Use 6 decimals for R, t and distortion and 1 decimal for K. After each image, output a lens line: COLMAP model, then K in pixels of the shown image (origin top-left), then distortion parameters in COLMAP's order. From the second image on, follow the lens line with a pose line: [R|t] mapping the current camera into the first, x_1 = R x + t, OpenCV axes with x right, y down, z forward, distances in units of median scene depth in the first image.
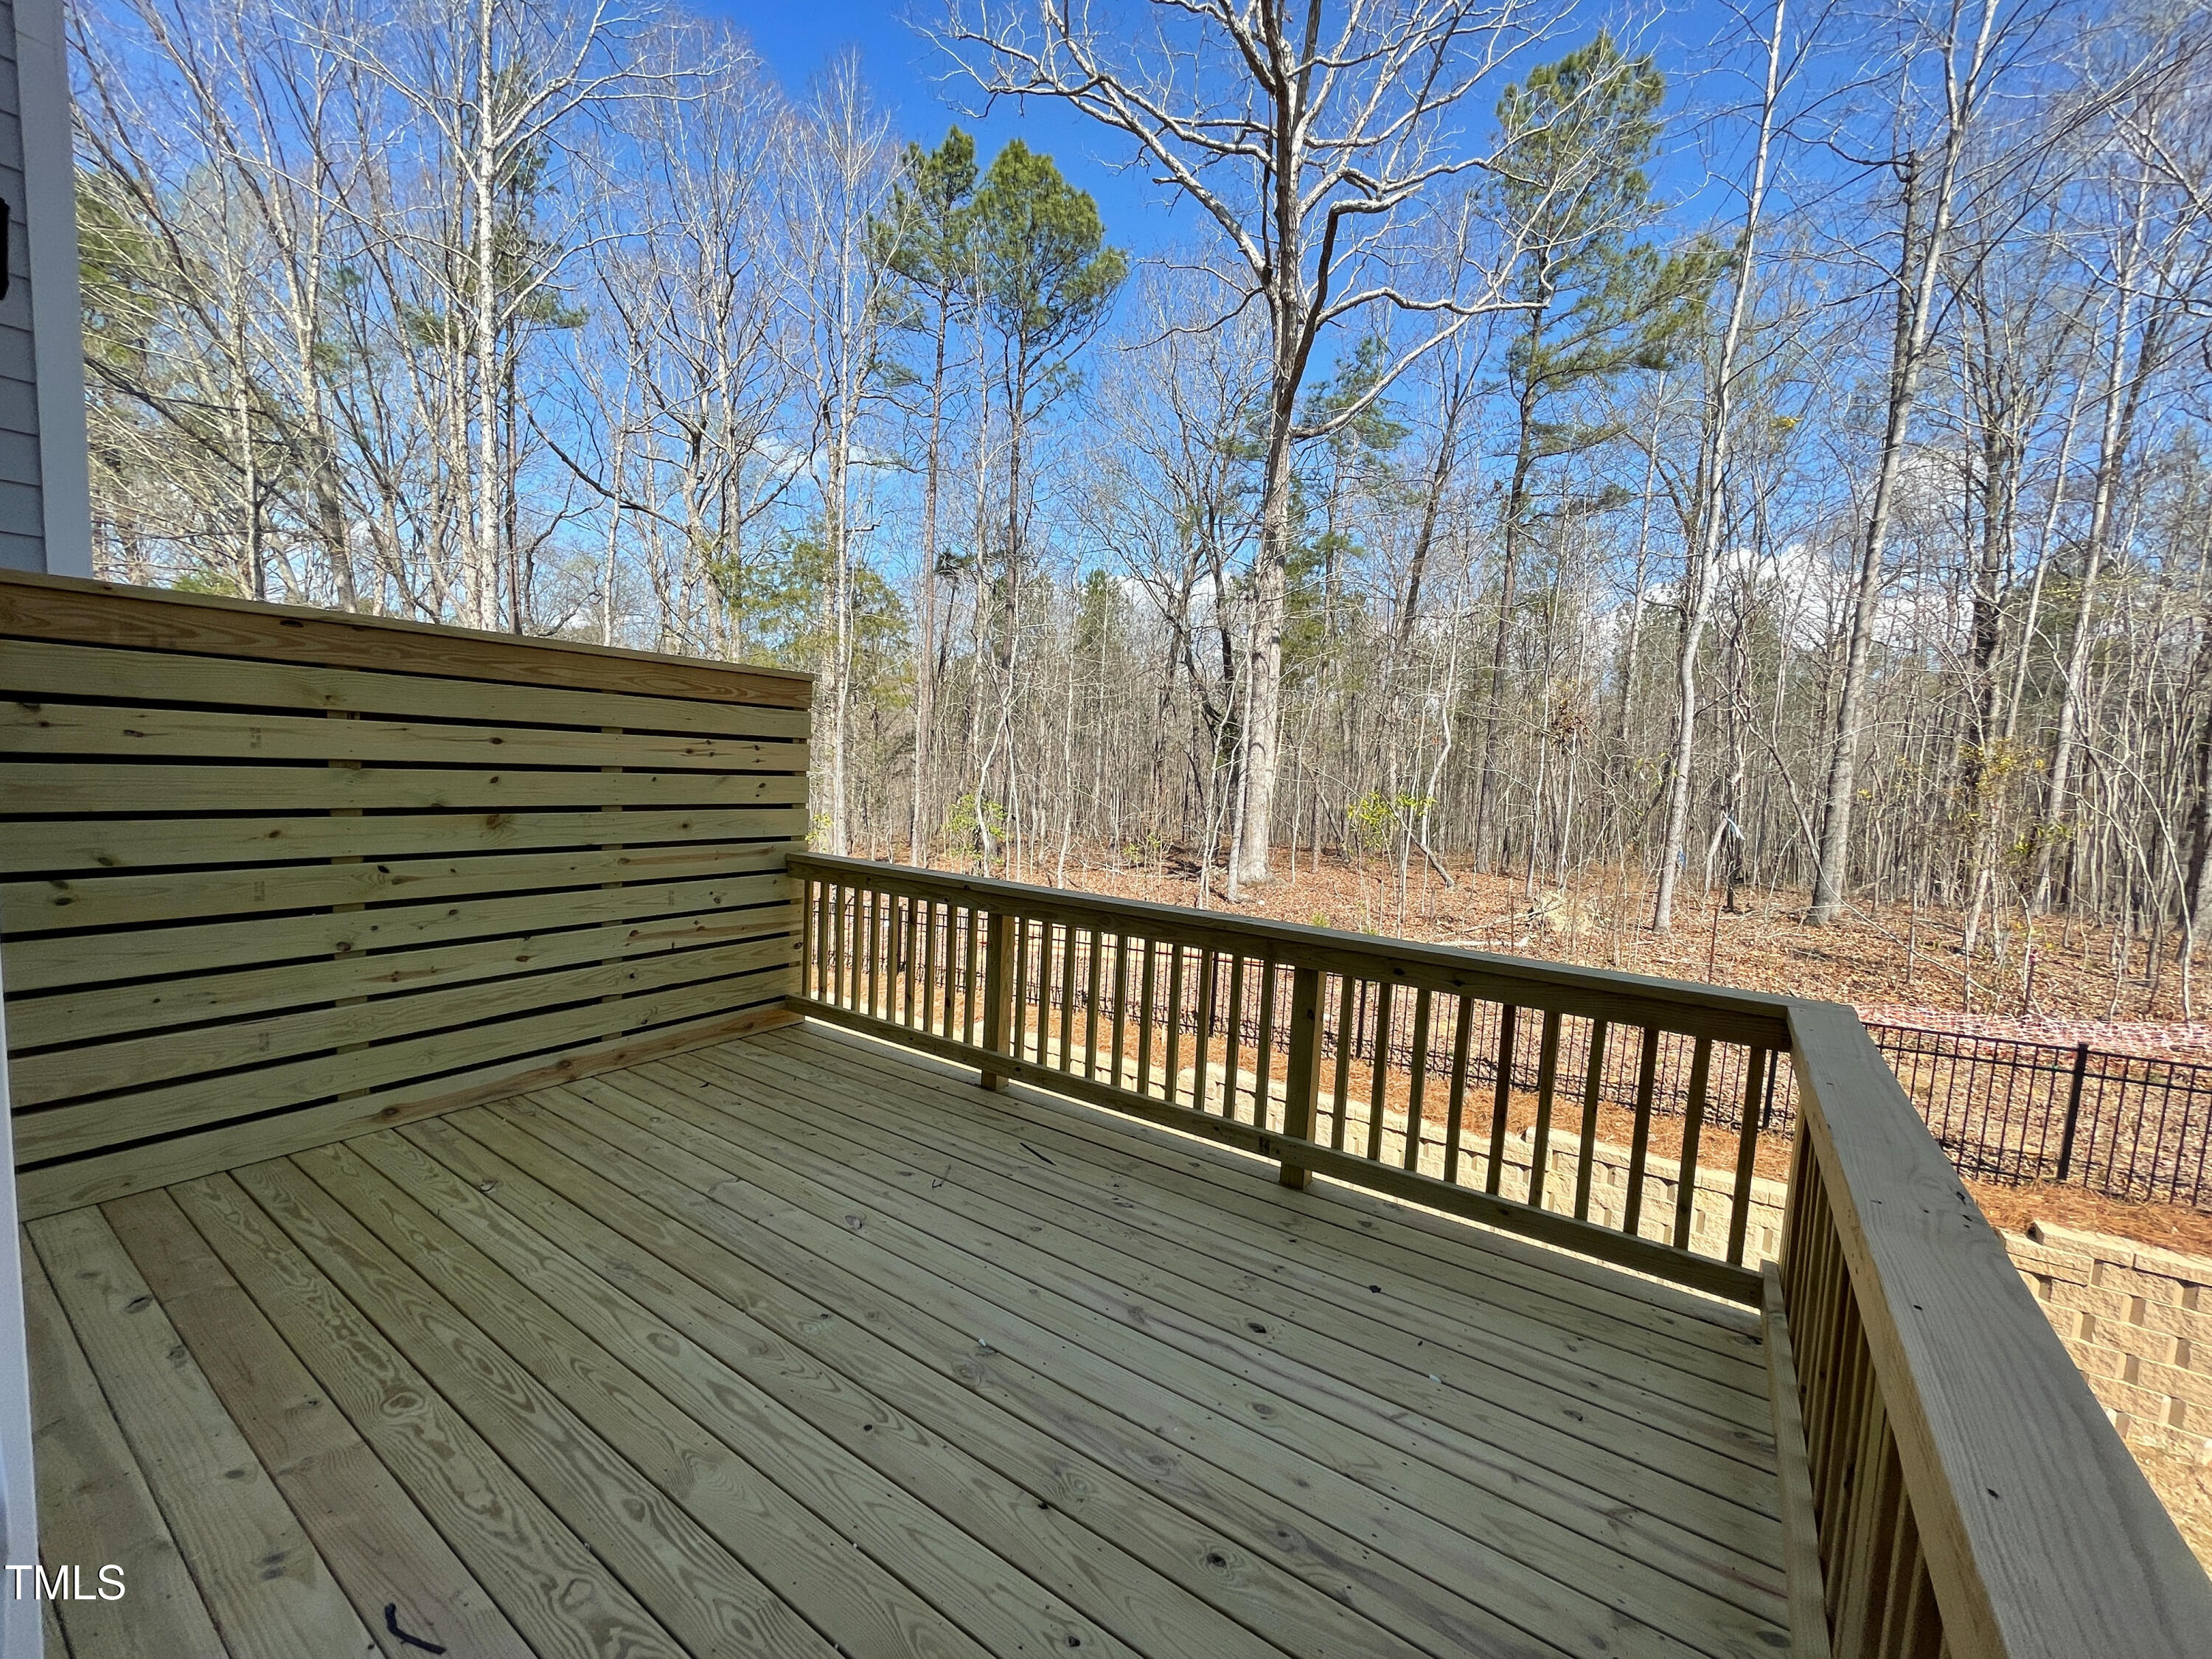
lens RADIAL K [[896.3, 0, 1101.8], [0, 896.3, 837.5], [0, 0, 1]] dist [-0.007332, 0.006292]
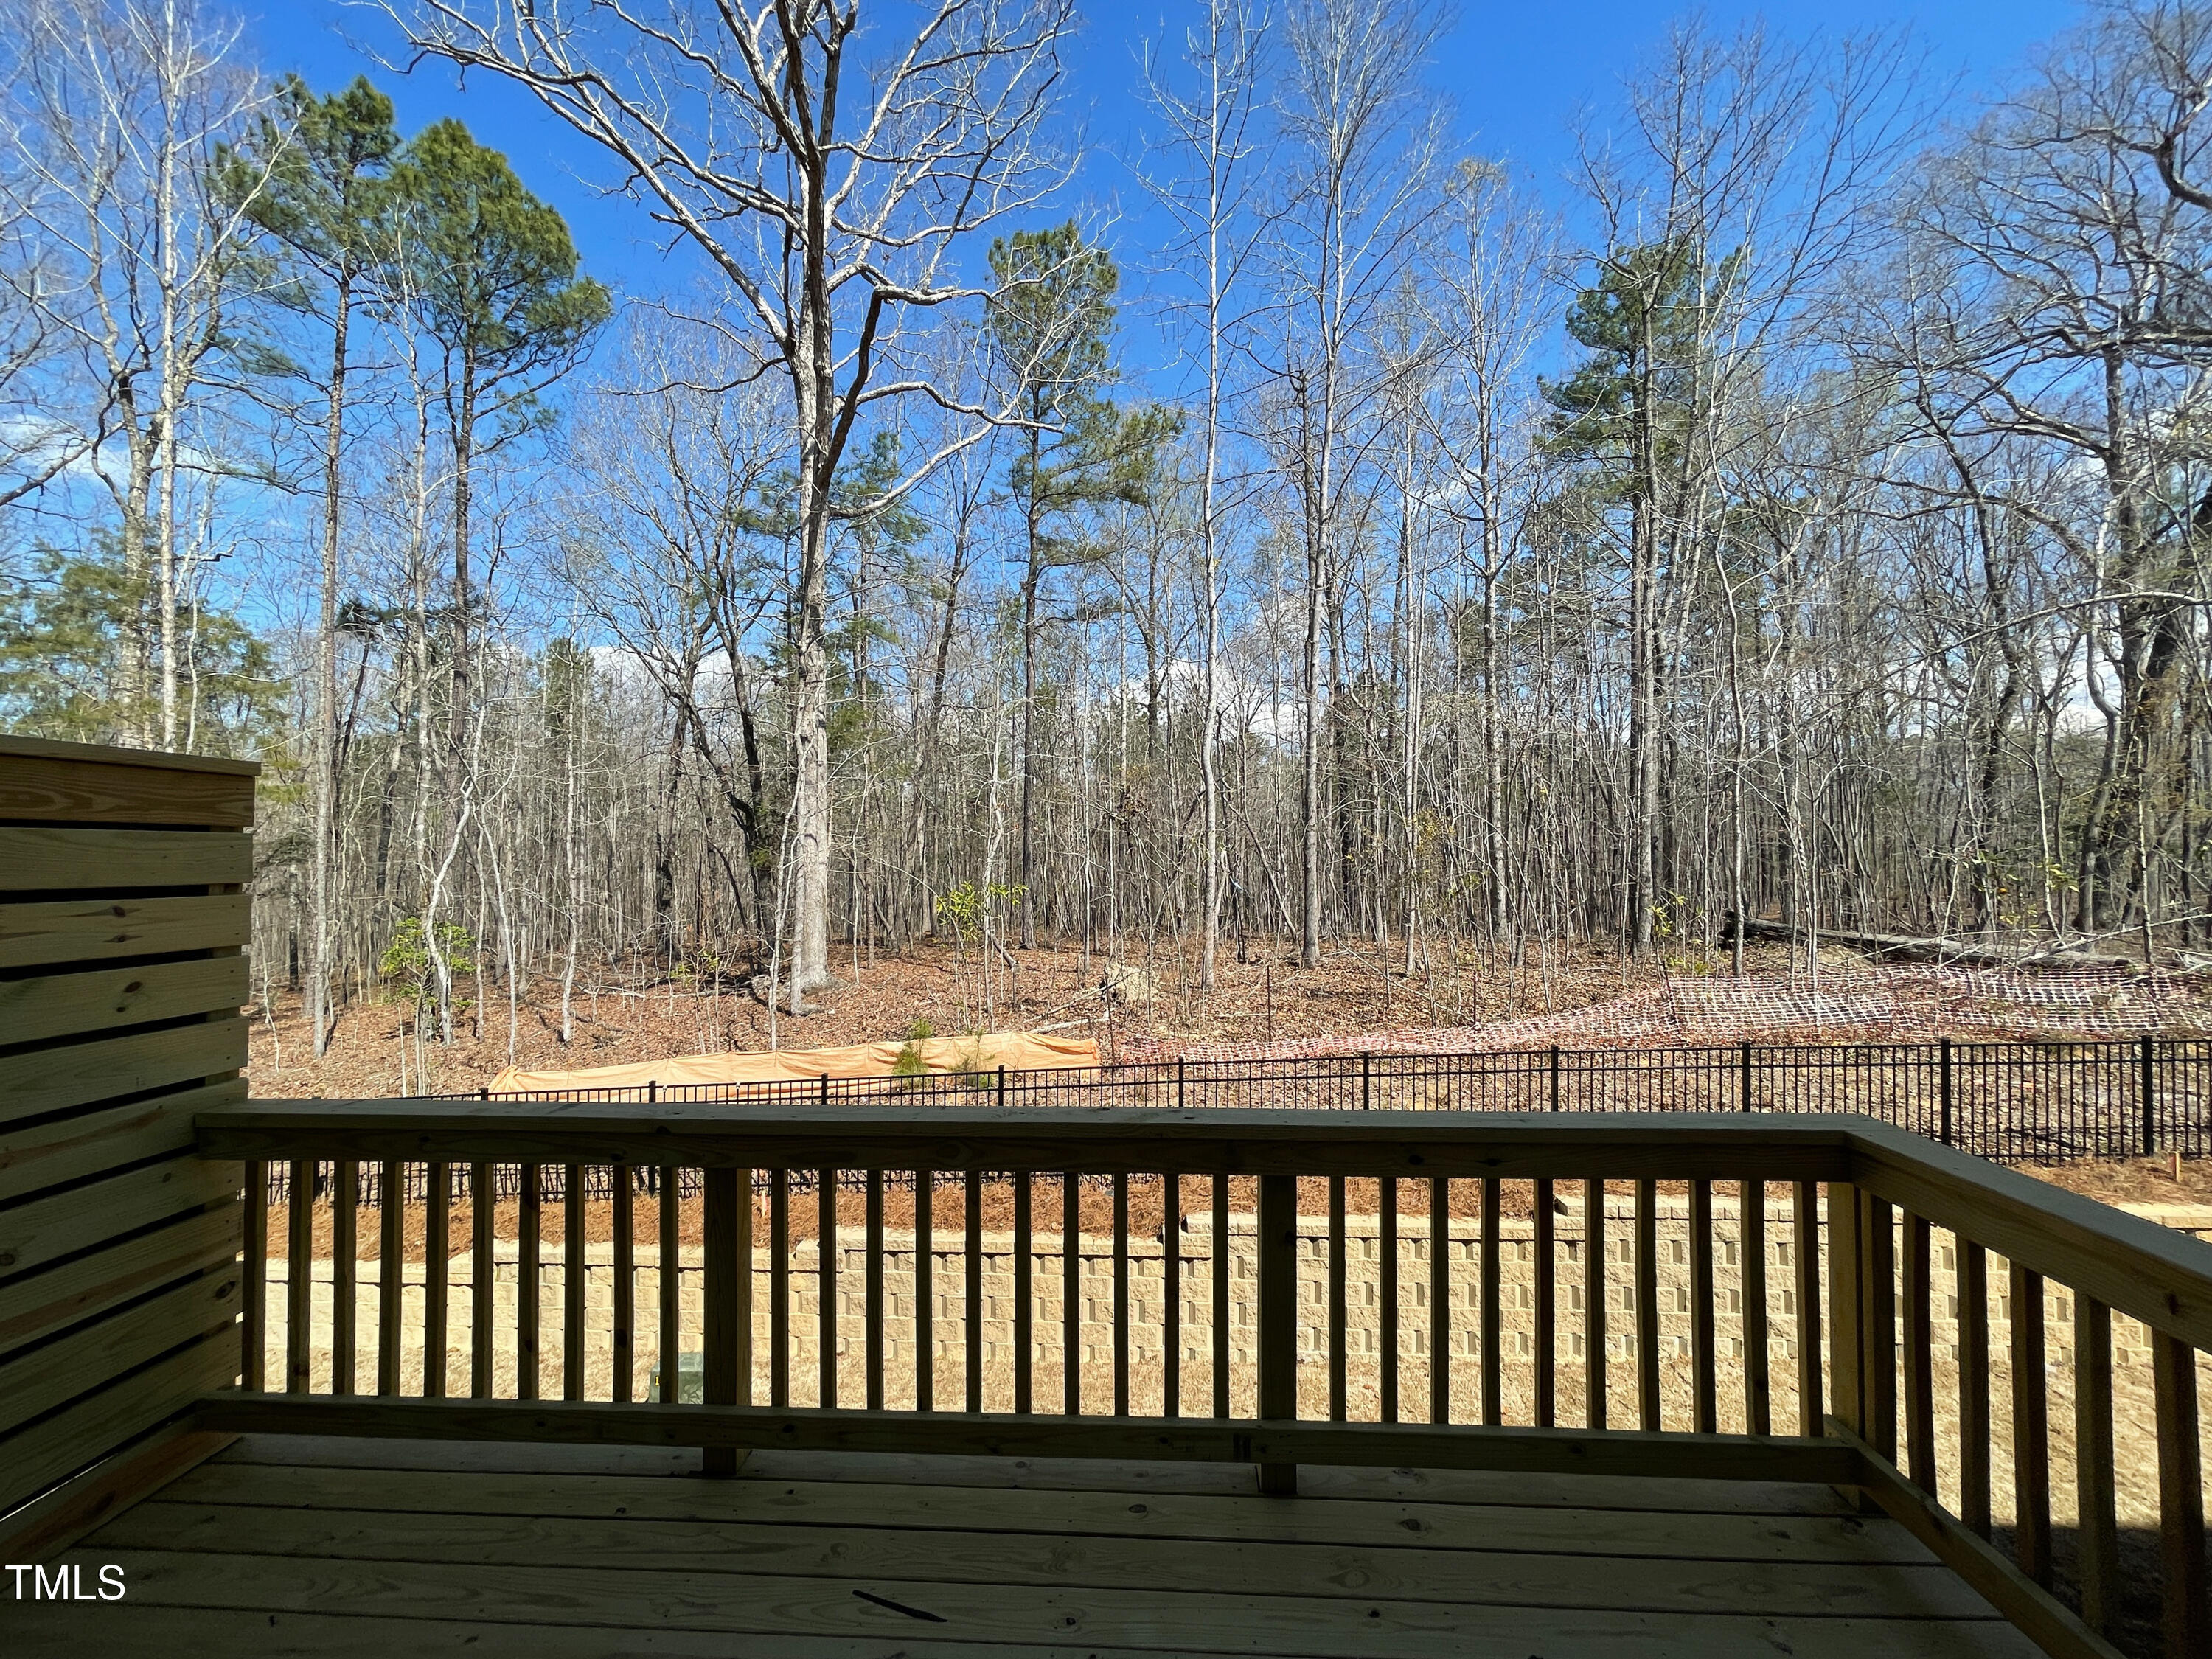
lens RADIAL K [[896.3, 0, 1101.8], [0, 896.3, 837.5], [0, 0, 1]] dist [-0.007332, 0.006292]
pose [[0.857883, -0.042290, 0.512103, -0.034673], [0.090243, 0.993518, -0.069131, -0.011563], [-0.505859, 0.105520, 0.856138, 0.061719]]
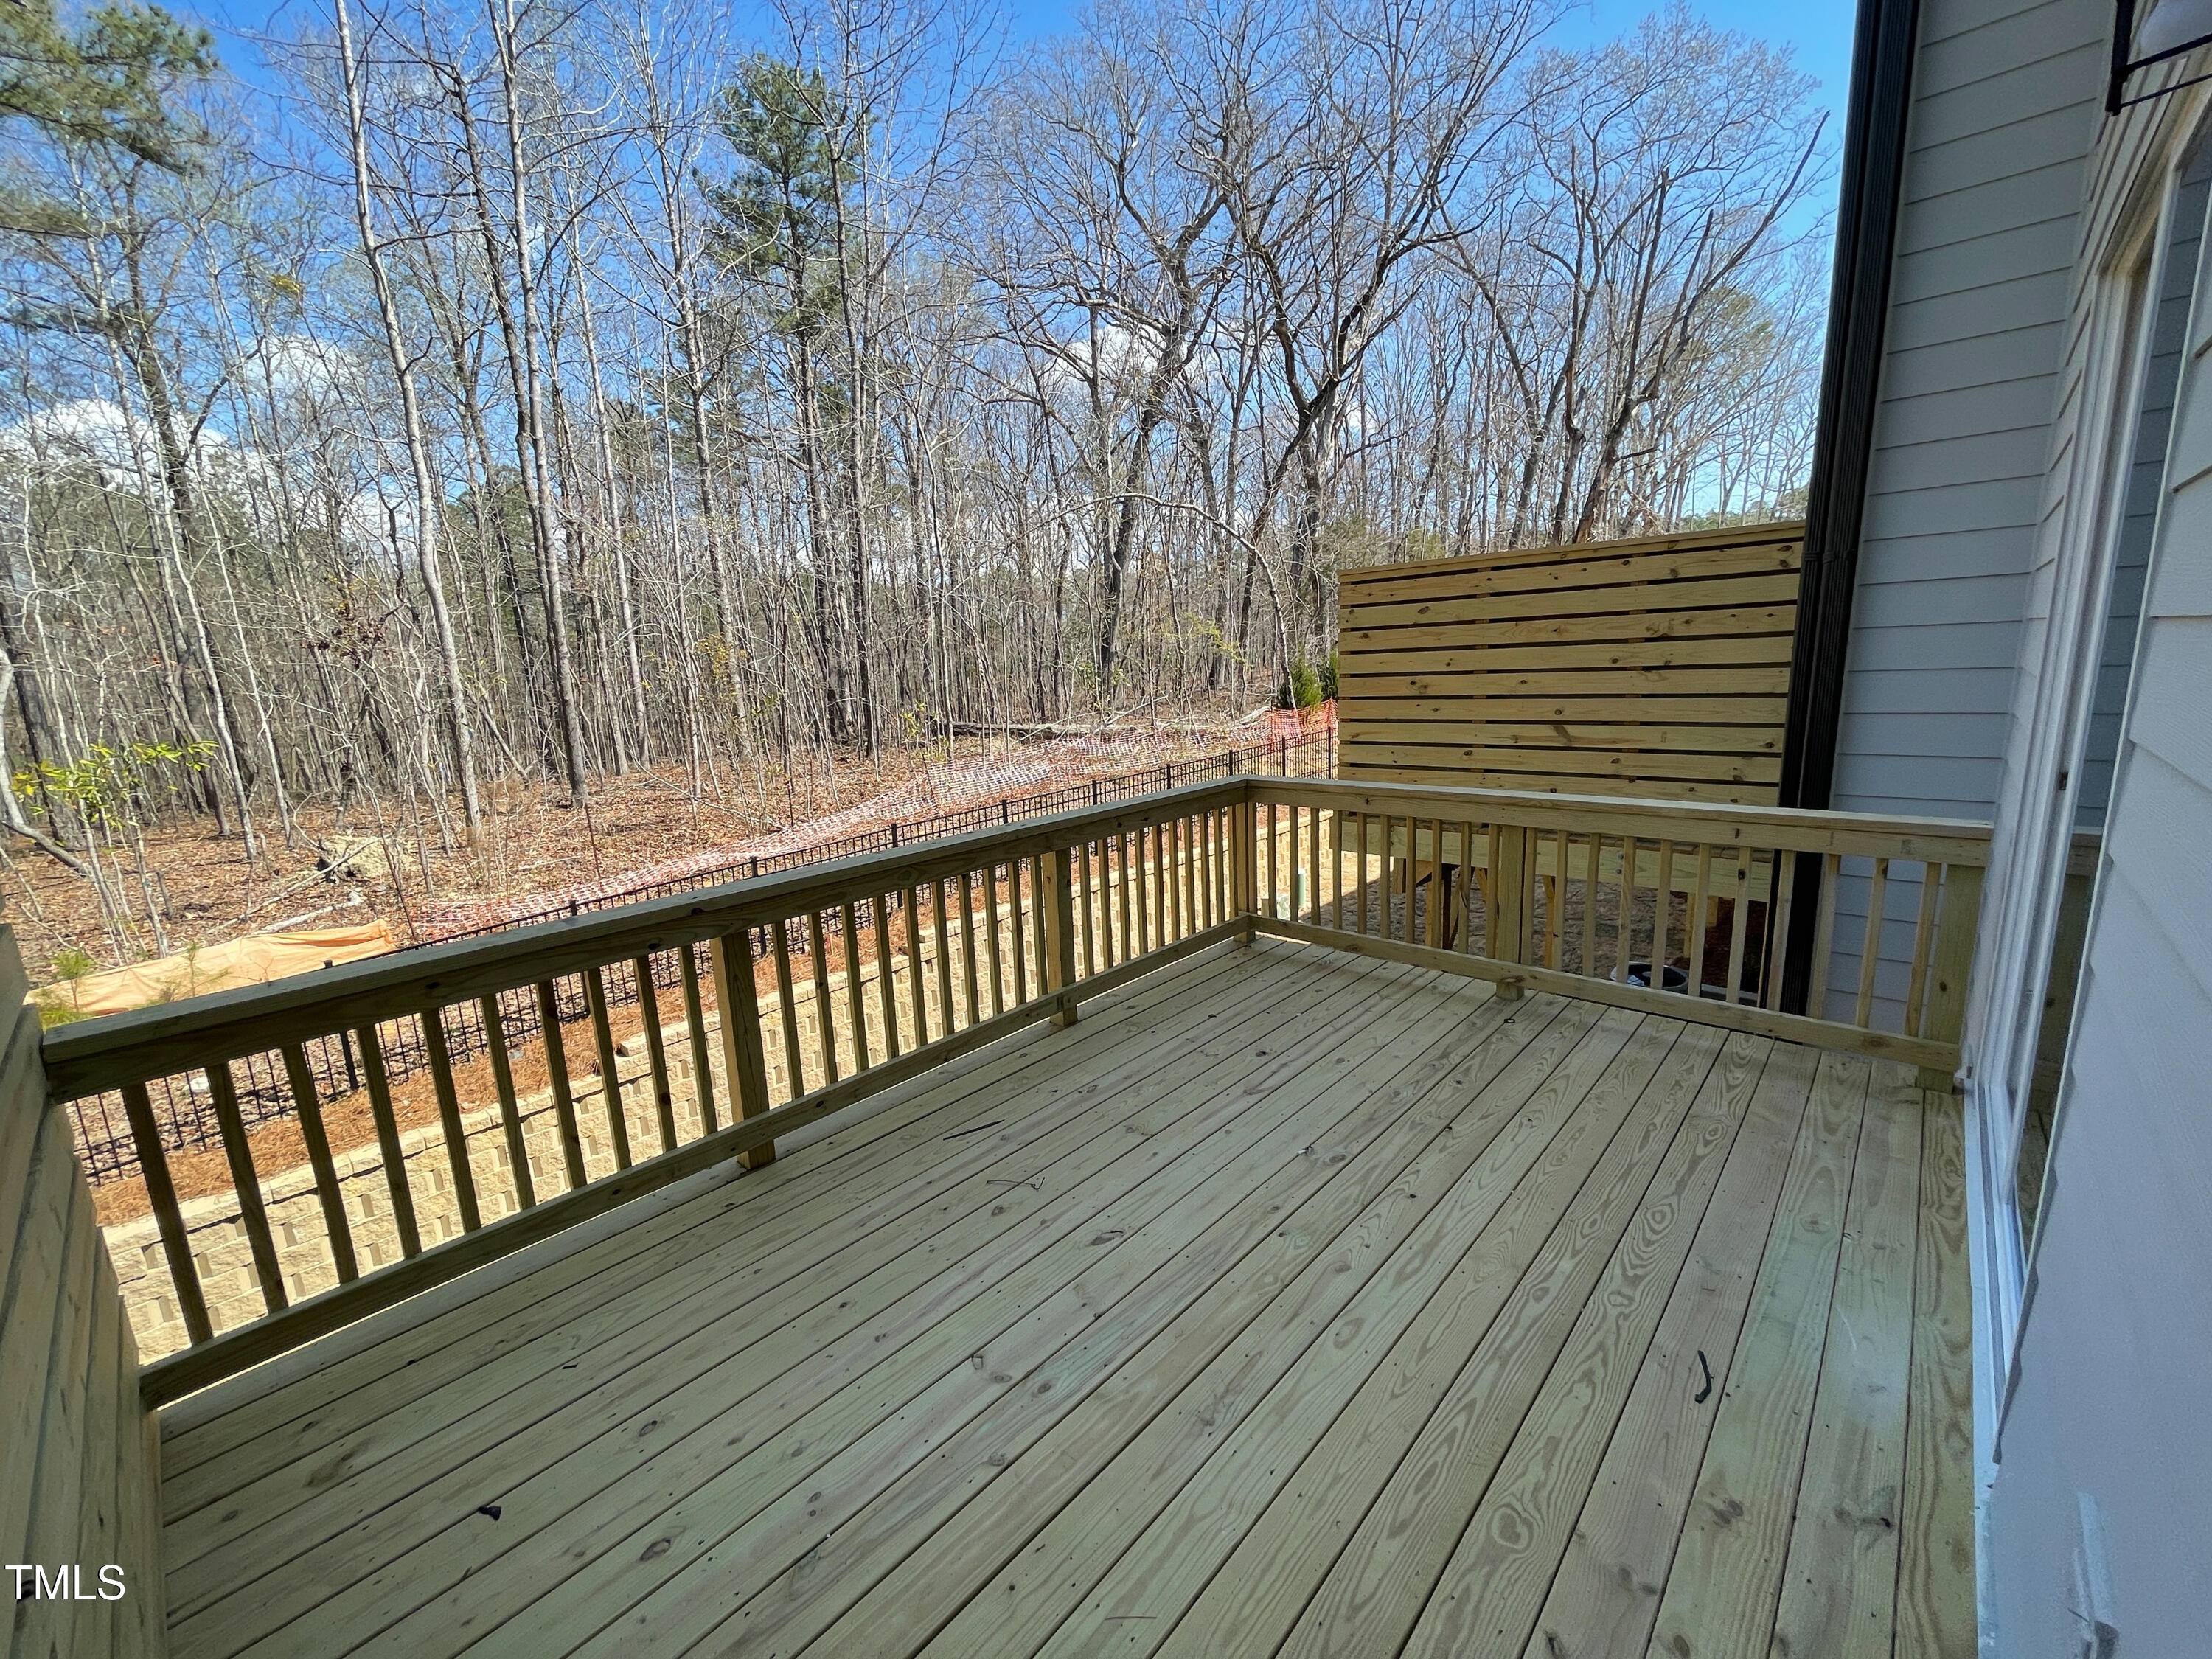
lens RADIAL K [[896.3, 0, 1101.8], [0, 896.3, 837.5], [0, 0, 1]] dist [-0.007332, 0.006292]
pose [[0.151960, -0.245082, 0.957519, -0.131438], [0.136494, 0.964691, 0.225256, -0.019649], [-0.978917, 0.096466, 0.180046, 0.102698]]
